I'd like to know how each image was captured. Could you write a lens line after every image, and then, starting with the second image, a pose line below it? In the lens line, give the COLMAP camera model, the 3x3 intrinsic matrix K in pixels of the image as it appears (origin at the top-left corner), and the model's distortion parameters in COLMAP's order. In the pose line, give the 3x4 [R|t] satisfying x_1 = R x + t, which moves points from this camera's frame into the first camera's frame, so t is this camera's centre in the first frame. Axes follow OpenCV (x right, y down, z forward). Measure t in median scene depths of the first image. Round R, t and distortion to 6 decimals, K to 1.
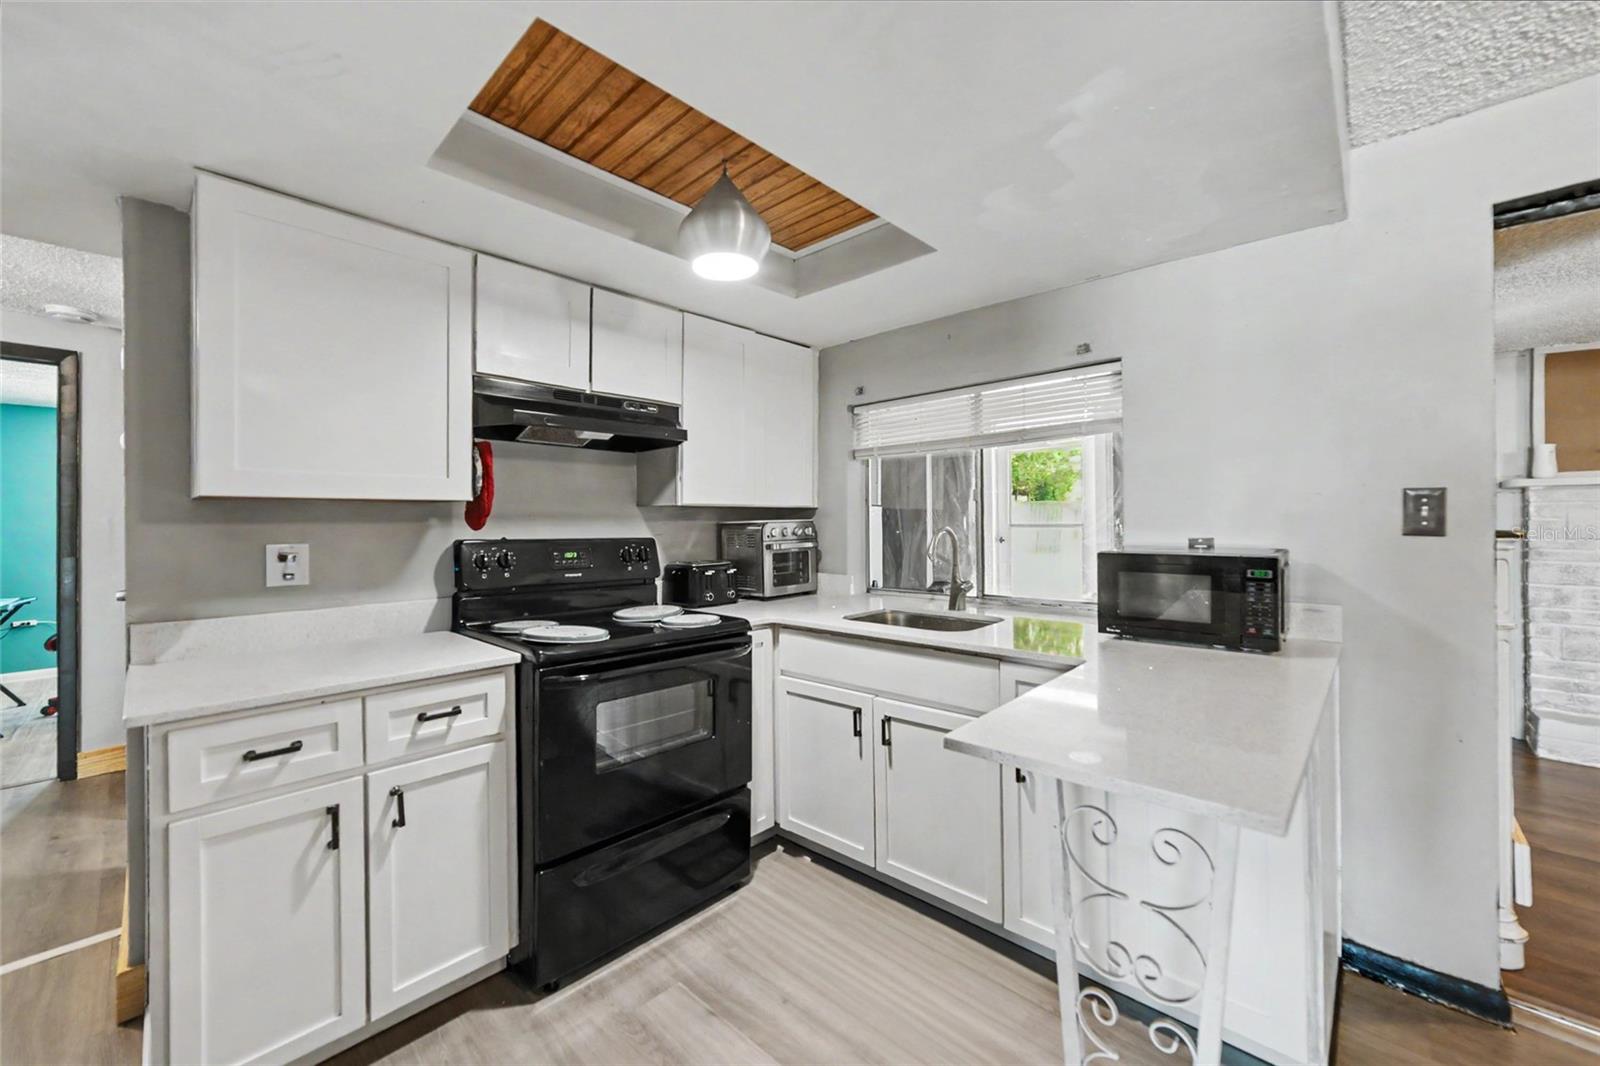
lens RADIAL K [[610.6, 0, 756.1], [0, 610.6, 518.3], [0, 0, 1]] dist [-0.002390, -0.000113]
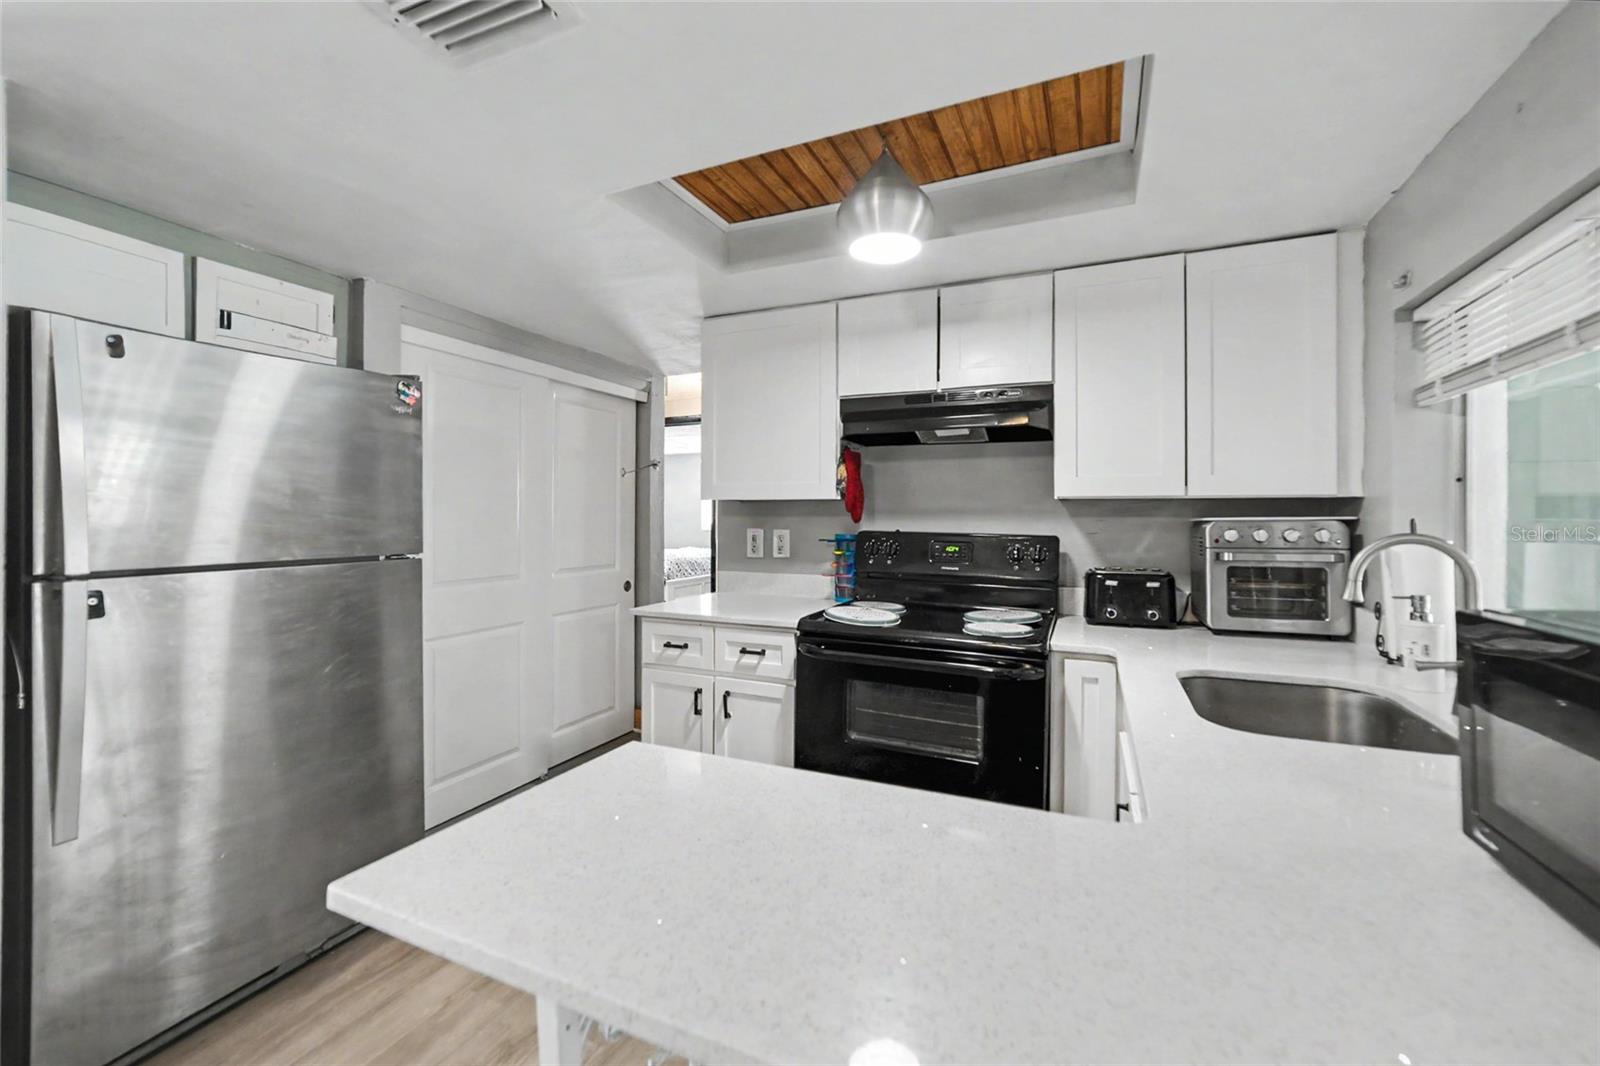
lens RADIAL K [[659.5, 0, 801.0], [0, 659.5, 504.9], [0, 0, 1]] dist [-0.036317, 0.016247]
pose [[0.367045, -0.015290, -0.930078, 0.718337], [-0.003278, 0.999837, -0.017730, 0.006046], [0.930197, 0.009556, 0.366935, 0.410172]]
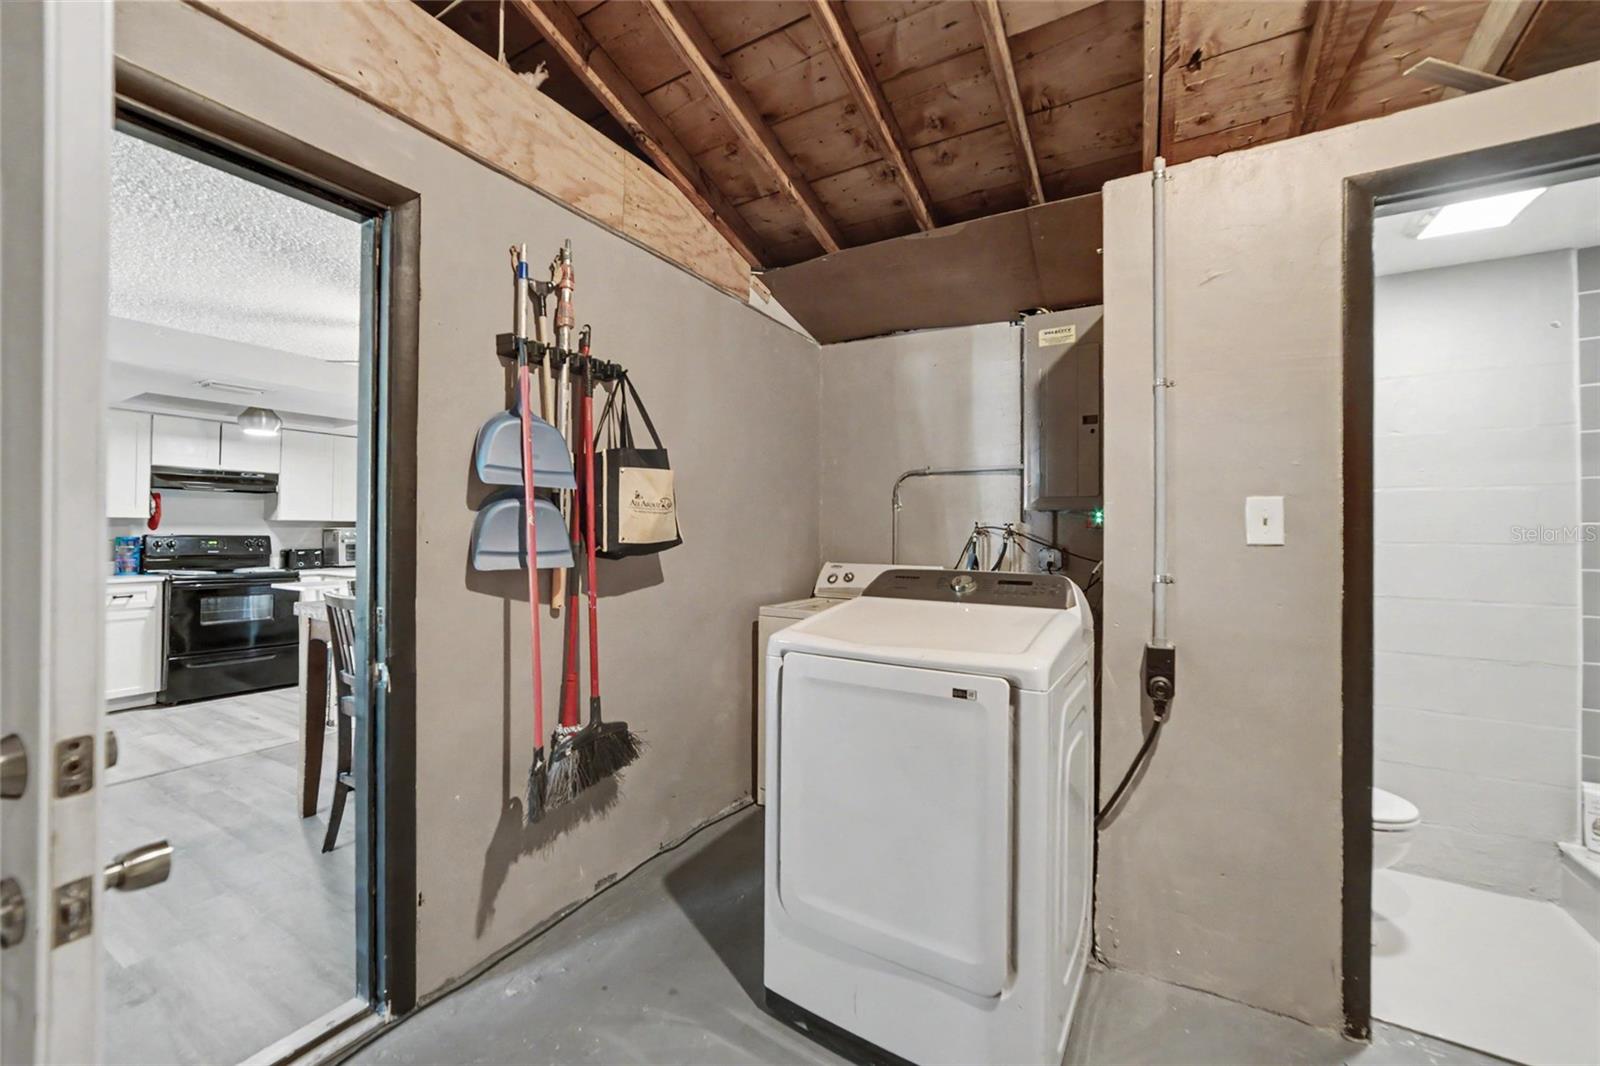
lens RADIAL K [[631.7, 0, 800.0], [0, 631.7, 533.0], [0, 0, 1]] dist [-0.004953, 0.000137]
pose [[0.967063, 0.014061, 0.254149, 1.309434], [-0.016206, 0.999849, 0.006350, -0.025340], [-0.254021, -0.010260, 0.967144, -1.933319]]
